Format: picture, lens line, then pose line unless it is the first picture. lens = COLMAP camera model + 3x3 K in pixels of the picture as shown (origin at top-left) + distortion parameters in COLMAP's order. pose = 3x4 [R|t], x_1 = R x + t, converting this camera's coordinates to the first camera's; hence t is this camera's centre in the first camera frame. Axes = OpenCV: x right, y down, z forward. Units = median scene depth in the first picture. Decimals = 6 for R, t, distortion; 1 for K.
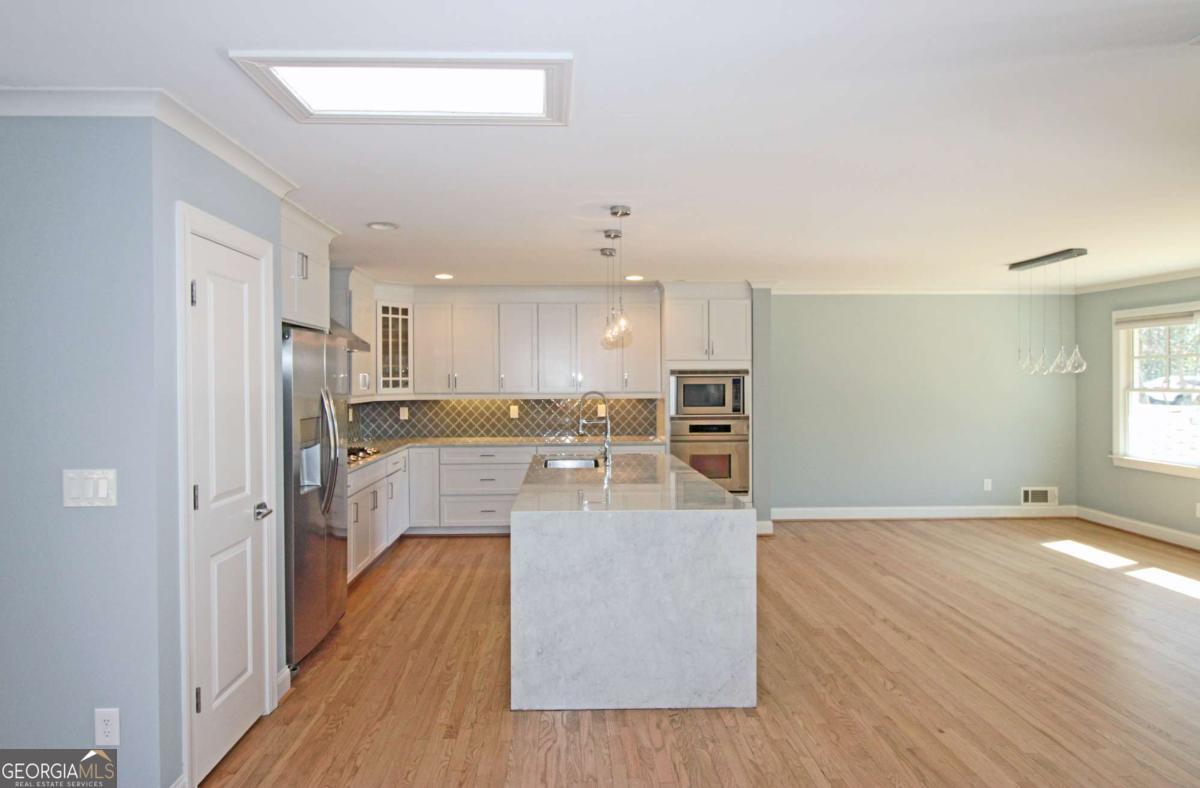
lens RADIAL K [[661.6, 0, 577.0], [0, 661.6, 394.7], [0, 0, 1]] dist [0.020670, 0.001496]
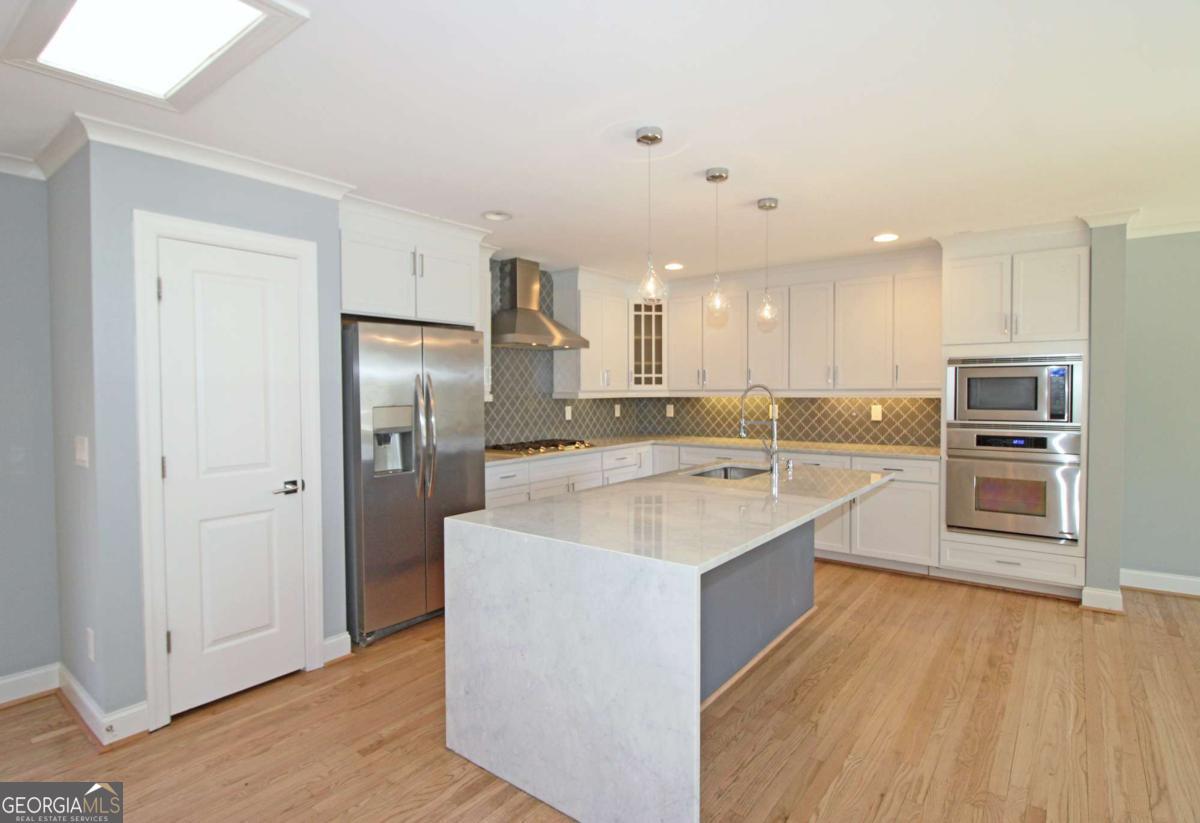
lens RADIAL K [[610.3, 0, 608.3], [0, 610.3, 405.5], [0, 0, 1]] dist [-0.004110, -0.001437]
pose [[0.792432, 0.017681, -0.609704, 0.247054], [-0.011000, 0.999831, 0.014696, 0.008505], [0.609861, -0.004939, 0.792493, 0.231740]]
